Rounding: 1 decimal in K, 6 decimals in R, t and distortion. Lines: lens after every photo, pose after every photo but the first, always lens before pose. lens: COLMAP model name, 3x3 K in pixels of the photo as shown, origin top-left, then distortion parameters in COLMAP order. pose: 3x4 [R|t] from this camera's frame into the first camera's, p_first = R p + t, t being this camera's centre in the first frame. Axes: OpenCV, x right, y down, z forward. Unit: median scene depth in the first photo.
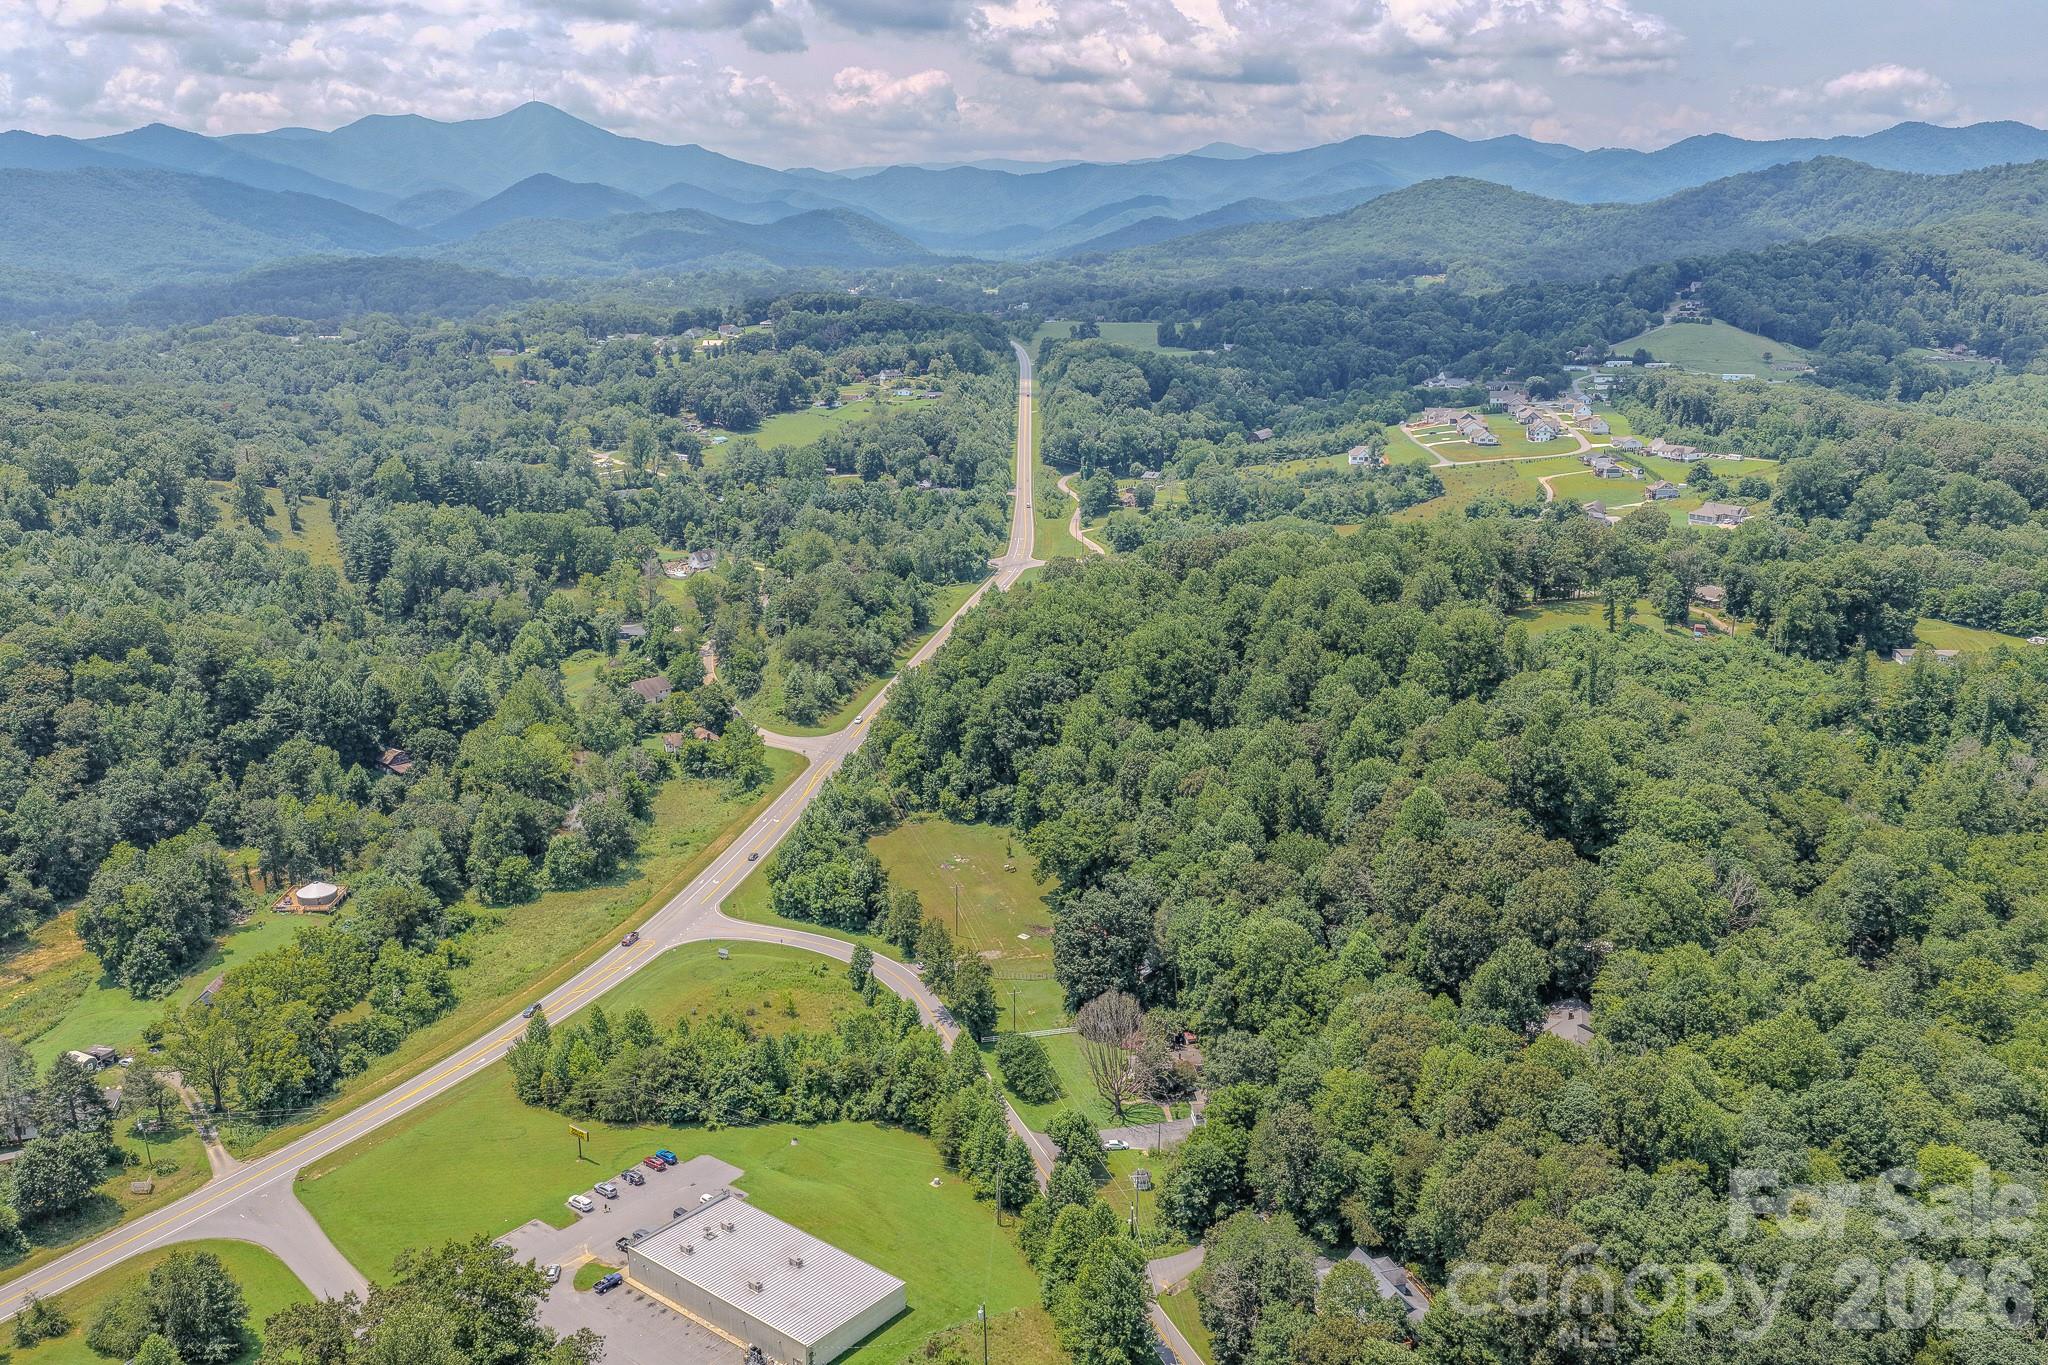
lens RADIAL K [[1714.7, 0, 1018.2], [0, 1714.7, 687.2], [0, 0, 1]] dist [-0.010996, 0.038631]
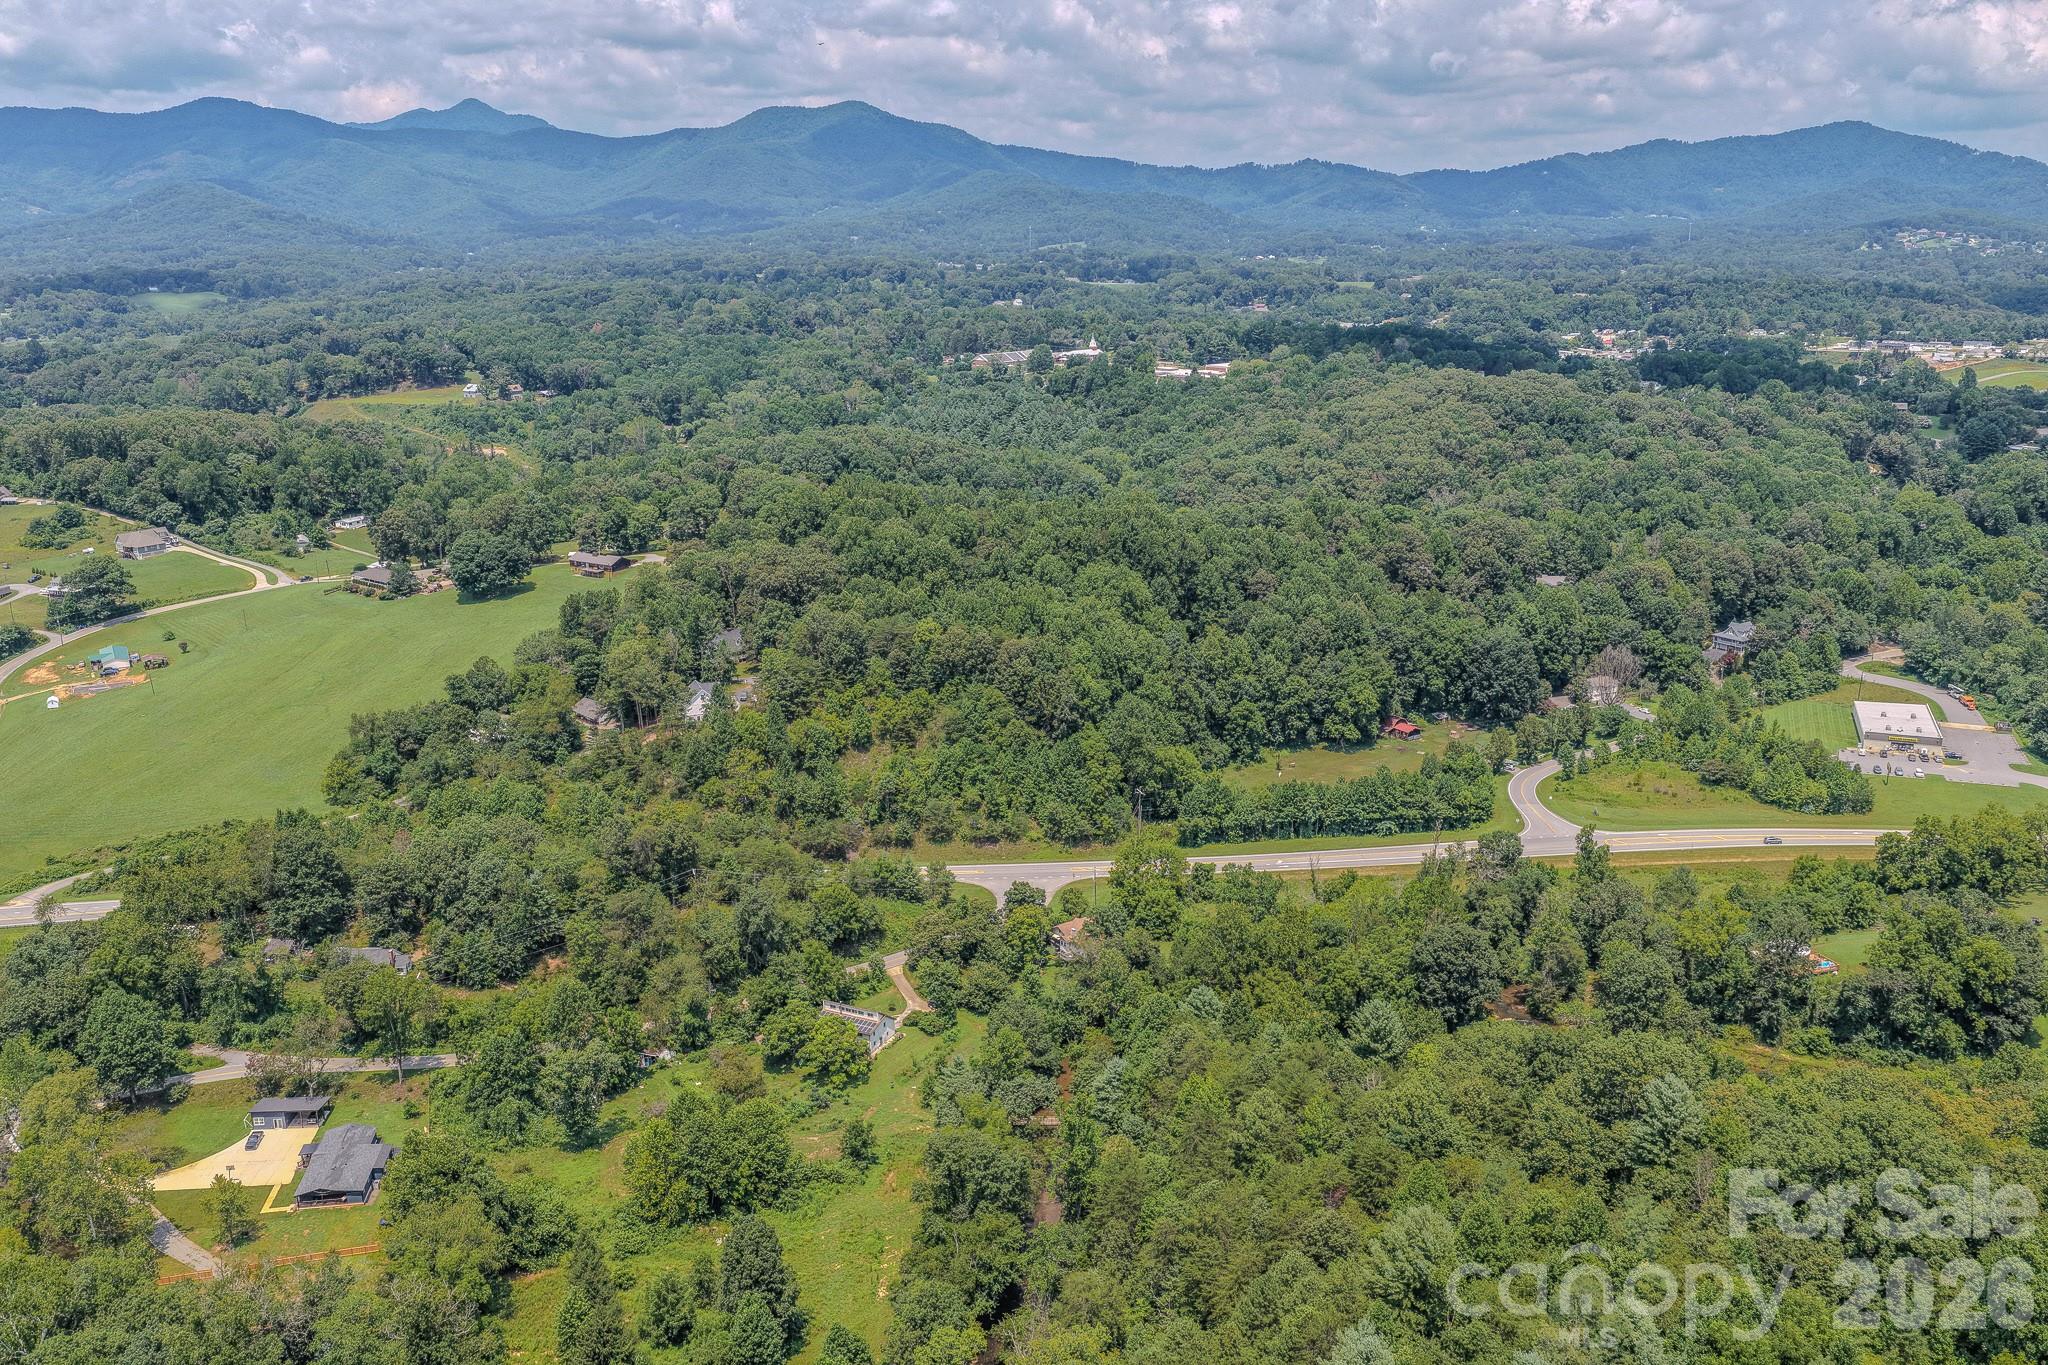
lens RADIAL K [[1714.7, 0, 1032.6], [0, 1714.7, 688.6], [0, 0, 1]] dist [-0.010996, 0.038631]
pose [[-0.303377, -0.257074, 0.917537, -0.337914], [0.253536, 0.906430, 0.337792, -0.128741], [-0.918521, 0.335108, -0.209813, 0.470812]]
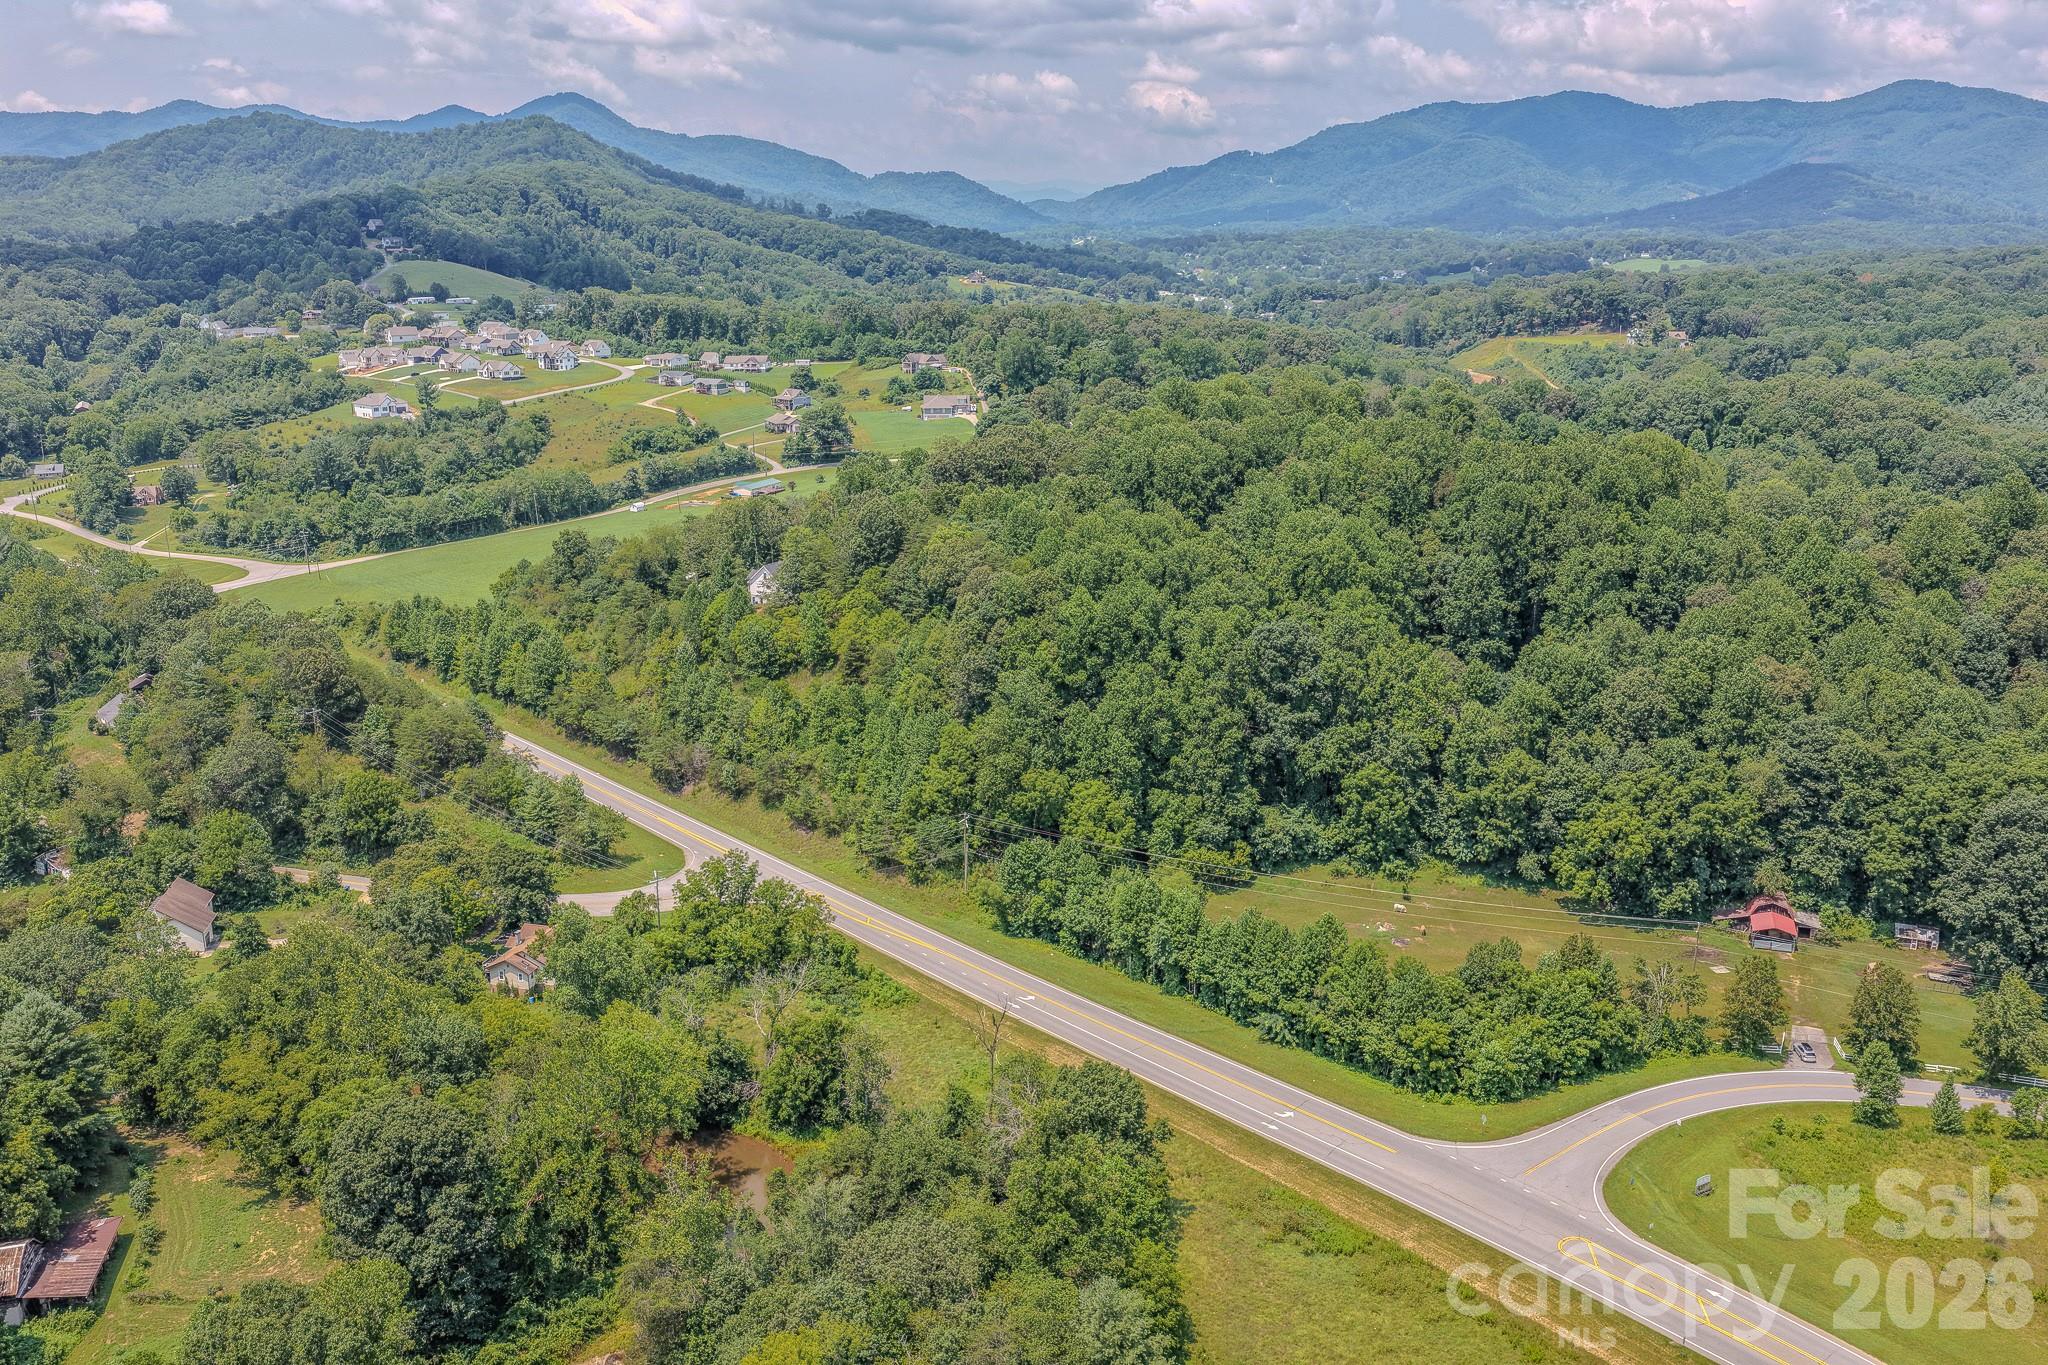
lens RADIAL K [[1714.7, 0, 1021.7], [0, 1714.7, 689.1], [0, 0, 1]] dist [-0.010996, 0.038631]
pose [[0.585229, -0.217018, 0.781287, -0.195874], [0.213695, 0.970736, 0.109571, -0.026663], [-0.782203, 0.102833, 0.614479, 0.244687]]
